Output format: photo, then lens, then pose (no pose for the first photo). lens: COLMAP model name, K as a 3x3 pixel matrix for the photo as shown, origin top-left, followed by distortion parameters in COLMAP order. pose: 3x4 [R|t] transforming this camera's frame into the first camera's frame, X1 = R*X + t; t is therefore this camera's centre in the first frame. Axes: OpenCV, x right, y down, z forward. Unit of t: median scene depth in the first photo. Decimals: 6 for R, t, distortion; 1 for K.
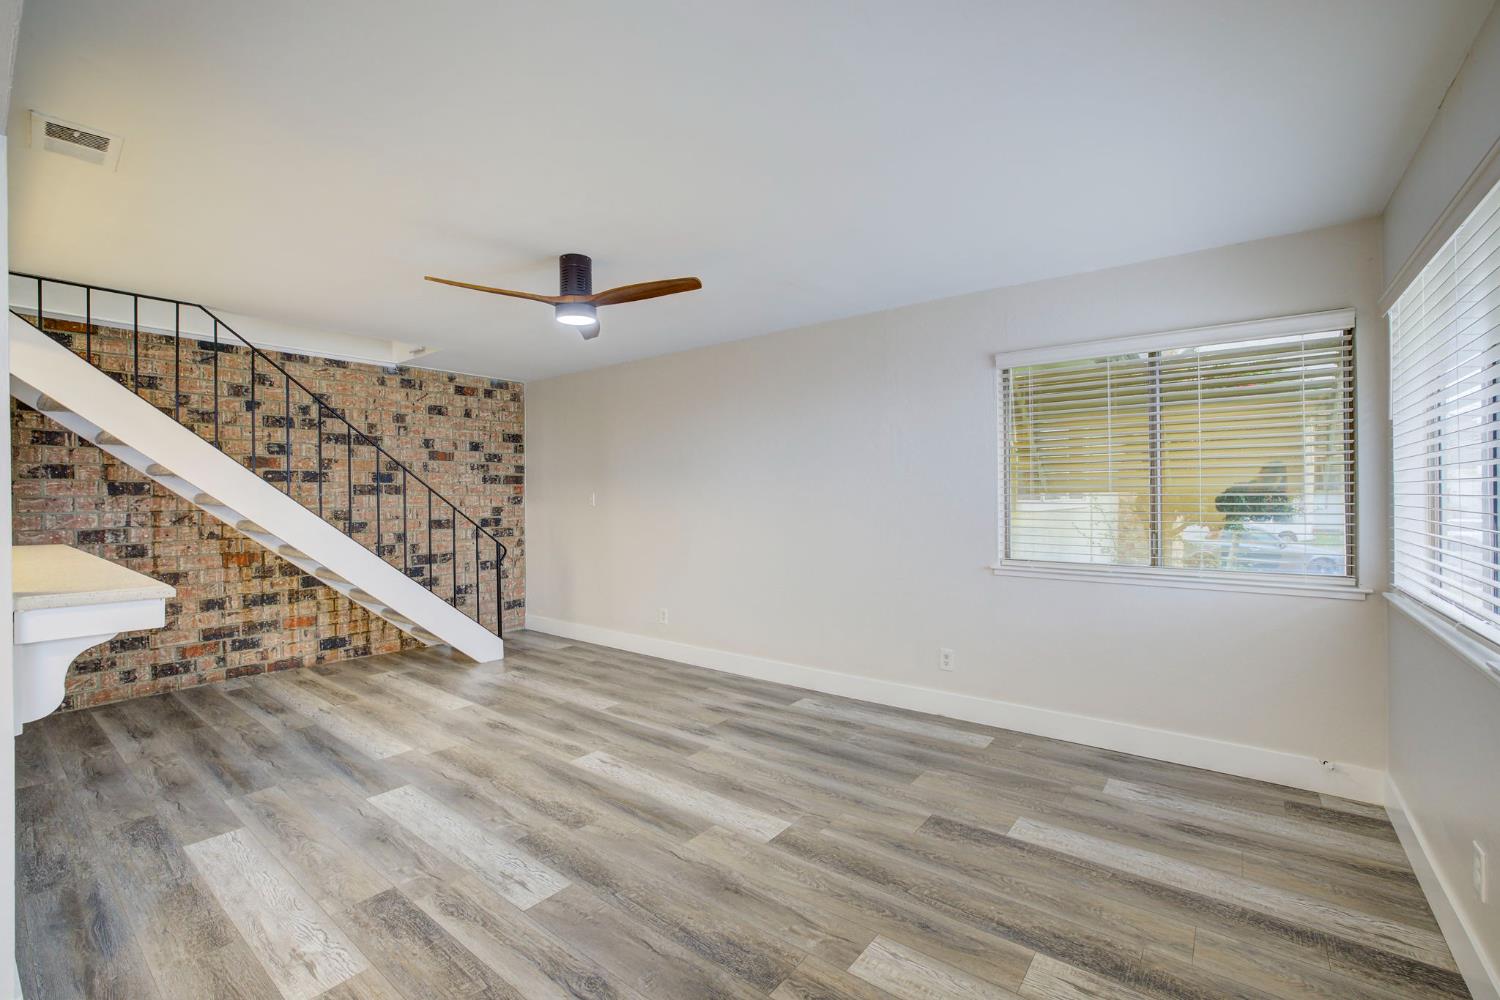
lens RADIAL K [[634.2, 0, 748.0], [0, 634.2, 492.6], [0, 0, 1]] dist [-0.000654, 0.008120]
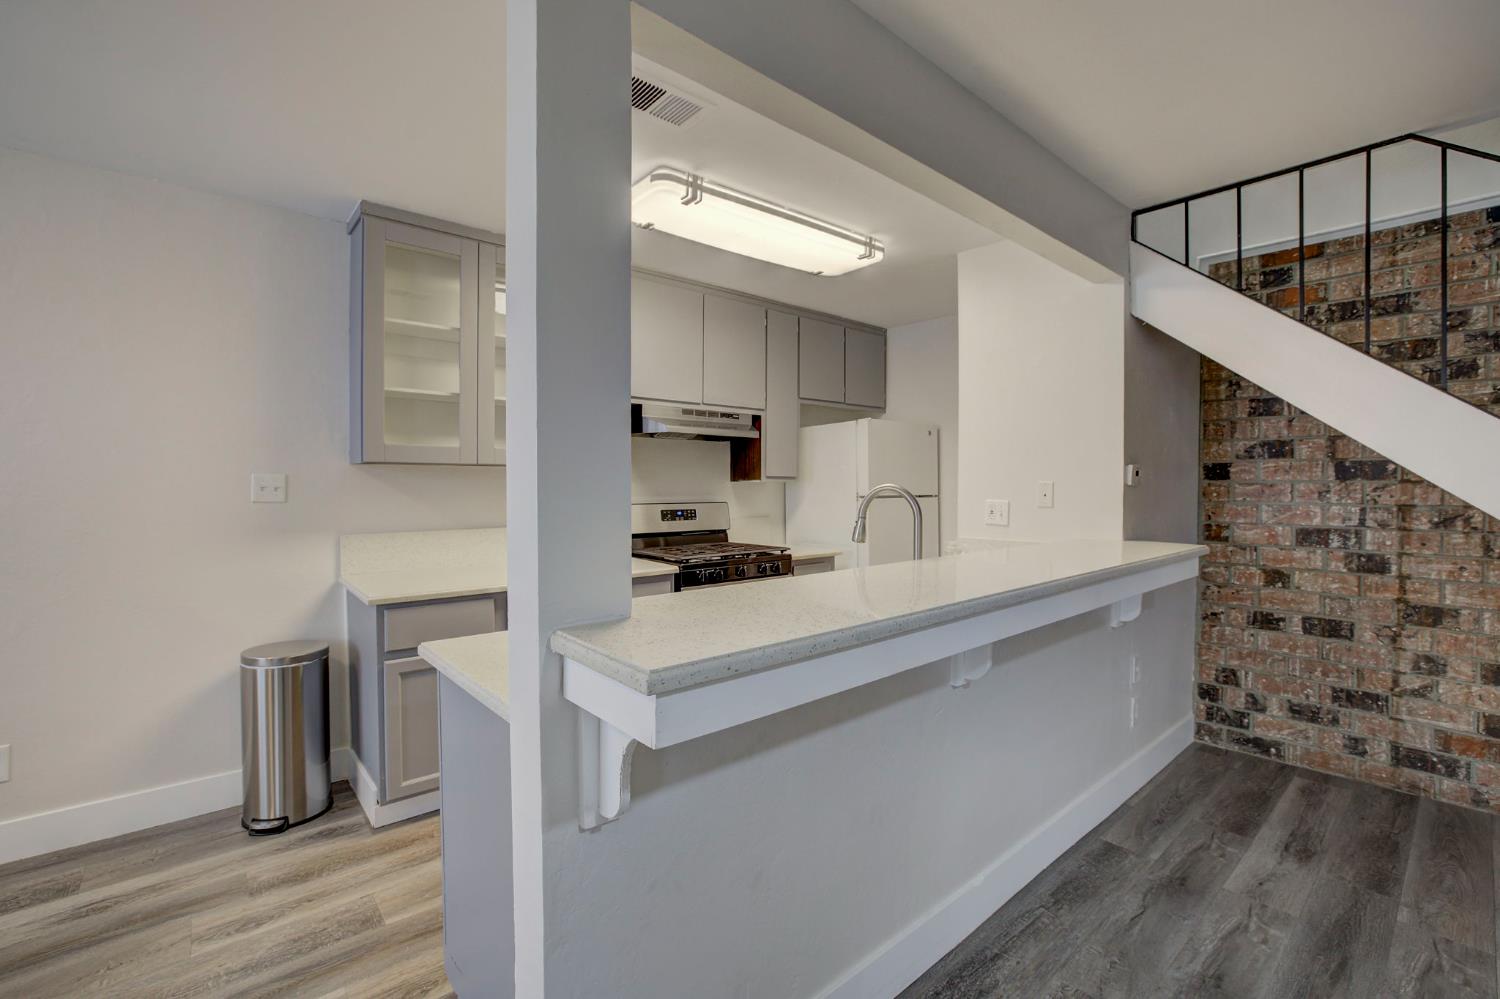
lens RADIAL K [[641.0, 0, 745.5], [0, 641.0, 493.7], [0, 0, 1]] dist [-0.035845, 0.009723]
pose [[-0.200588, 0.020946, -0.979452, -0.191822], [0.002933, 0.999780, 0.020780, 0.002873], [0.979671, 0.001296, -0.200606, 0.490307]]
